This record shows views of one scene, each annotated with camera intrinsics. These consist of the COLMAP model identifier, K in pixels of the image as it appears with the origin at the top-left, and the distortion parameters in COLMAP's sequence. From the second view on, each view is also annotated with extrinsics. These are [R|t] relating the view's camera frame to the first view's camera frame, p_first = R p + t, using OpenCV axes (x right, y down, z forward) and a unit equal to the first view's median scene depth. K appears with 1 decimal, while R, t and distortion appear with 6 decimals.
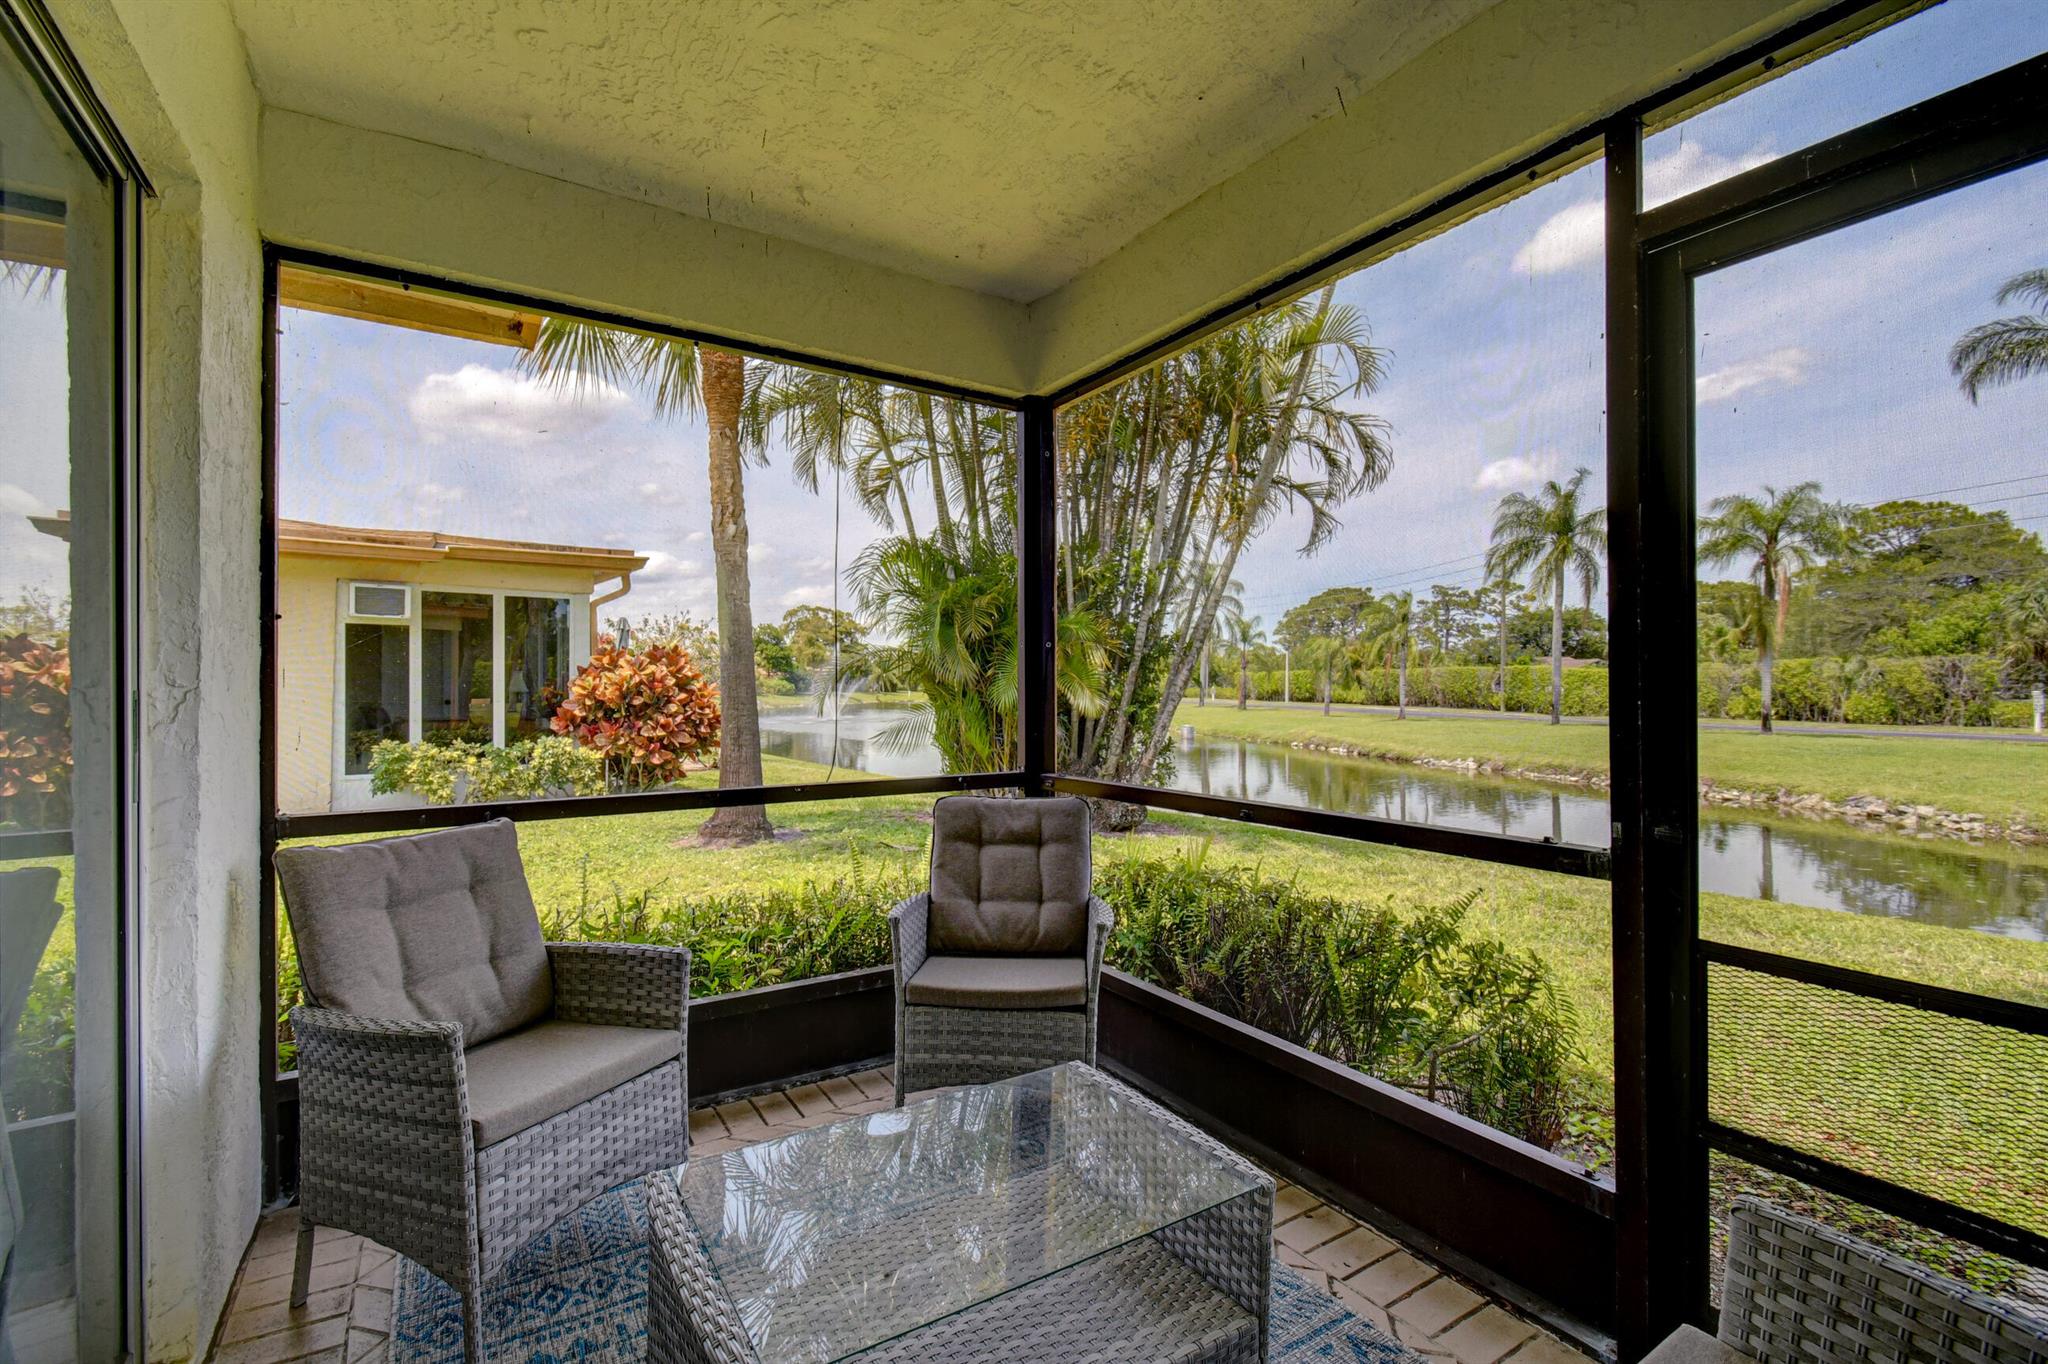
lens RADIAL K [[904.4, 0, 1027.4], [0, 904.4, 683.3], [0, 0, 1]] dist [0.006708, -0.005140]
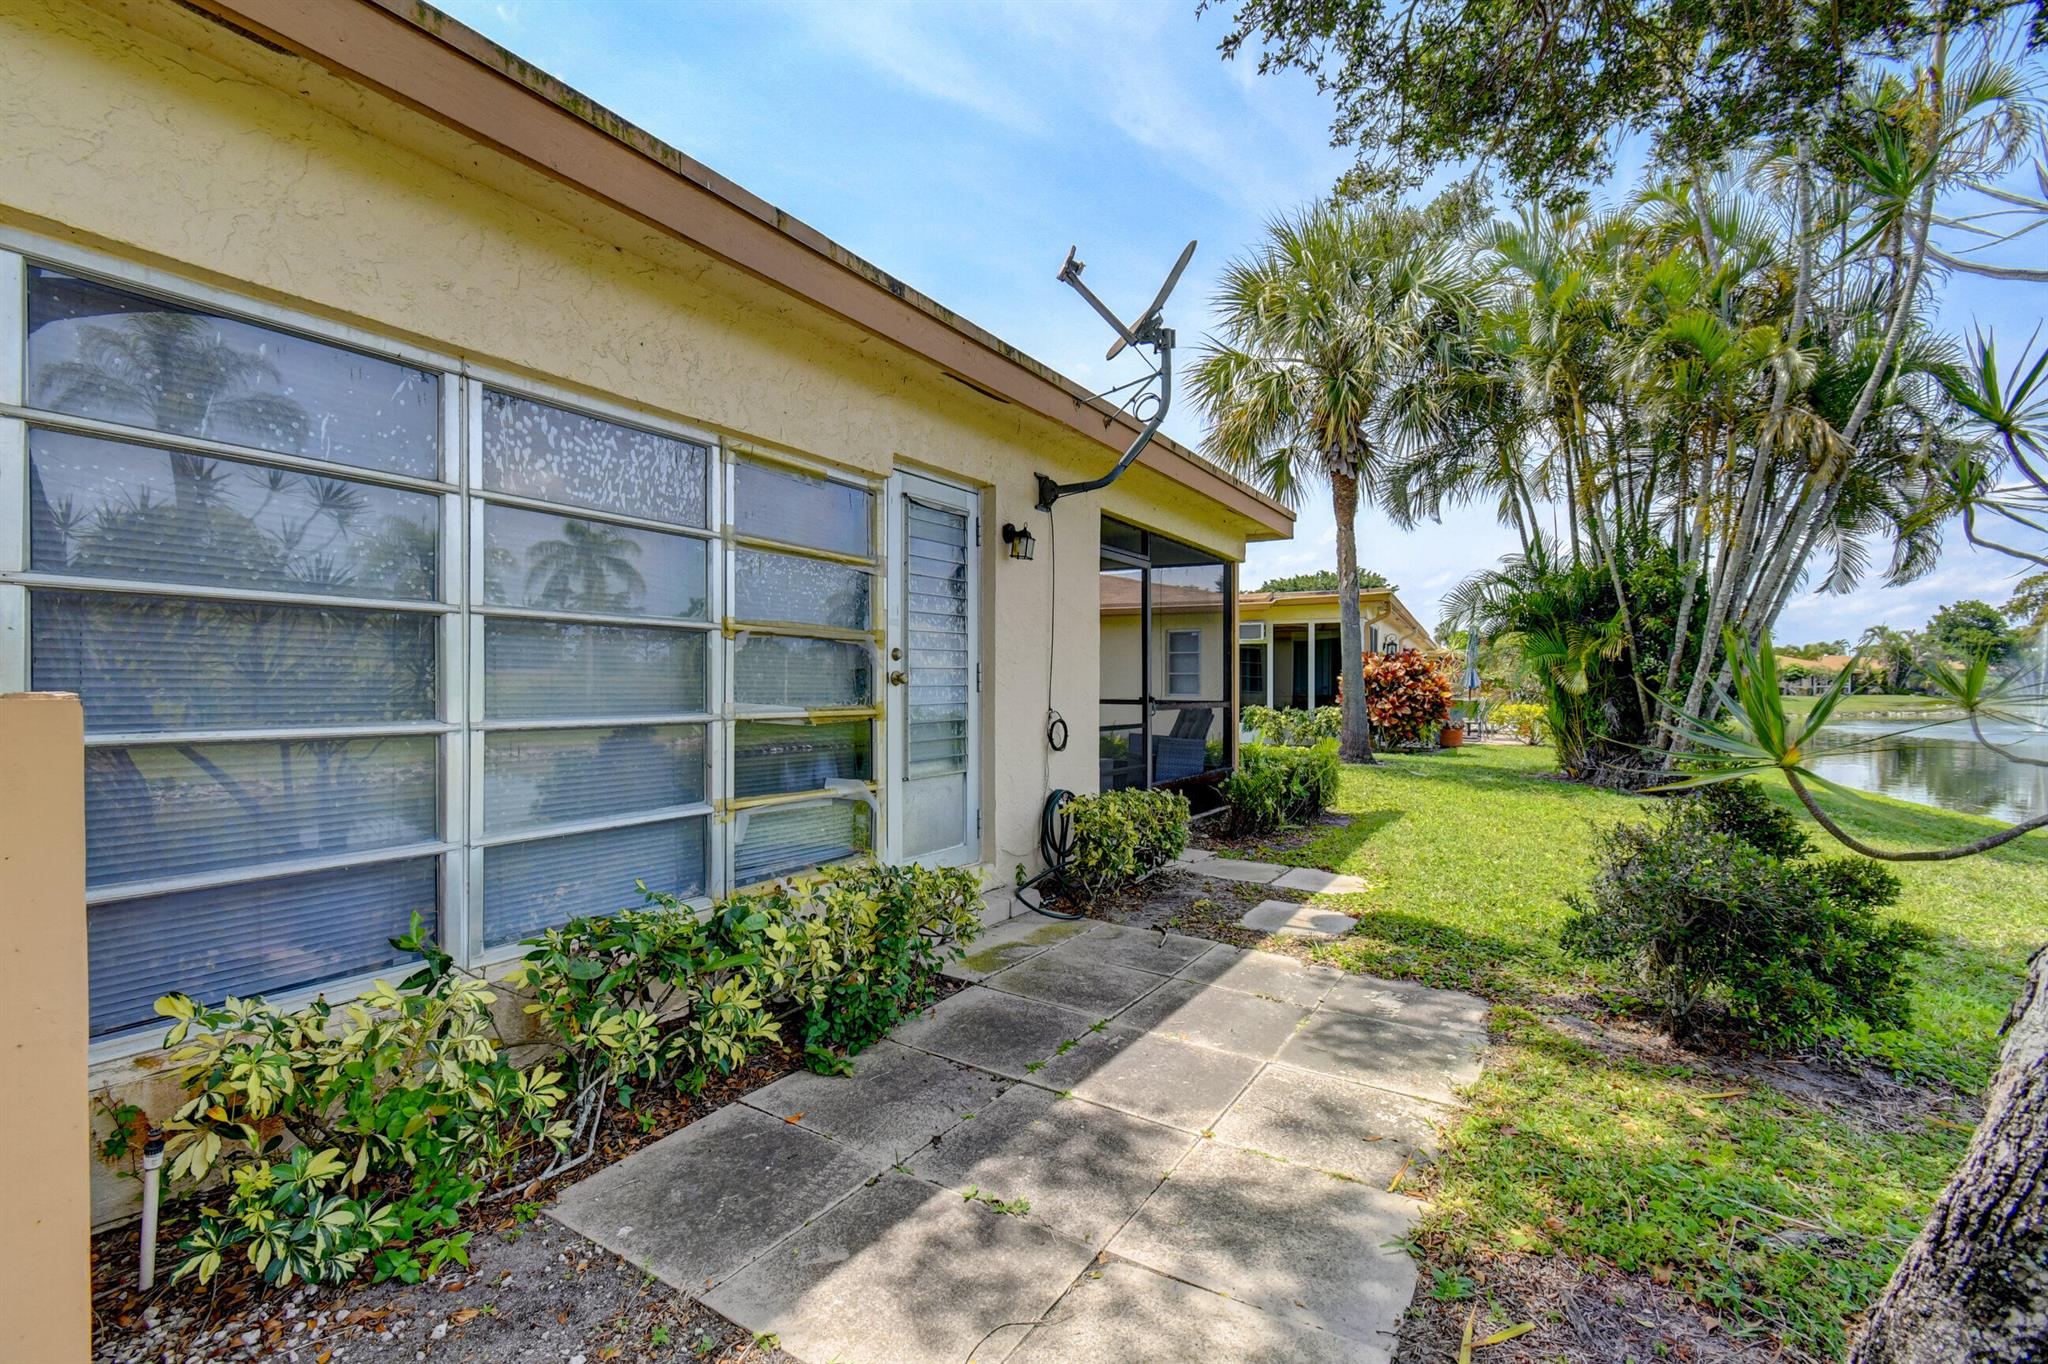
lens RADIAL K [[904.4, 0, 1018.1], [0, 904.4, 685.6], [0, 0, 1]] dist [0.006708, -0.005140]
pose [[0.413824, -0.000352, -0.910357, 0.282464], [0.002210, 0.999997, 0.000617, 0.006822], [0.910354, -0.002267, 0.413824, -0.082852]]
